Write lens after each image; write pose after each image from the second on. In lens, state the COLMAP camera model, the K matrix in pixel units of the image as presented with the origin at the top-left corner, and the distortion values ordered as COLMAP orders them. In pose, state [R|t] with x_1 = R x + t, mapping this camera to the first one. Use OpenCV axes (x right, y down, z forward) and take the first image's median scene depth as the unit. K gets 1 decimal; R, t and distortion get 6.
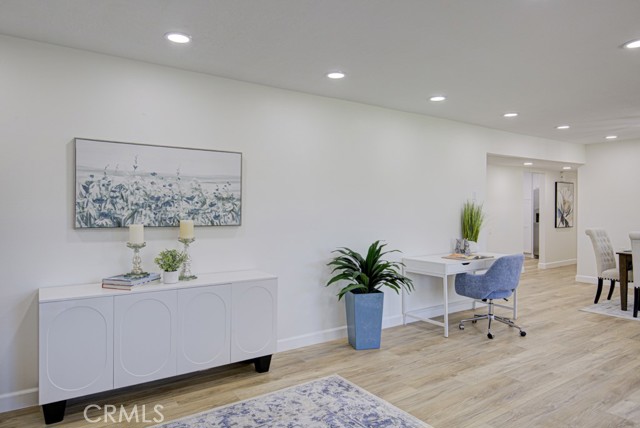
lens RADIAL K [[411.9, 0, 316.2], [0, 411.9, 213.3], [0, 0, 1]] dist [0.004681, -0.006784]
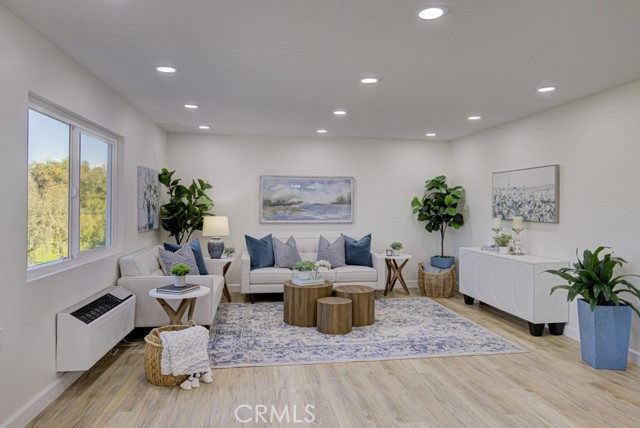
lens RADIAL K [[429.2, 0, 320.5], [0, 429.2, 193.0], [0, 0, 1]] dist [-0.008616, 0.000134]
pose [[-0.430822, -0.031410, -0.901890, 1.441875], [-0.015587, 0.999504, -0.027363, -0.016393], [0.902302, 0.002269, -0.431098, 1.011778]]
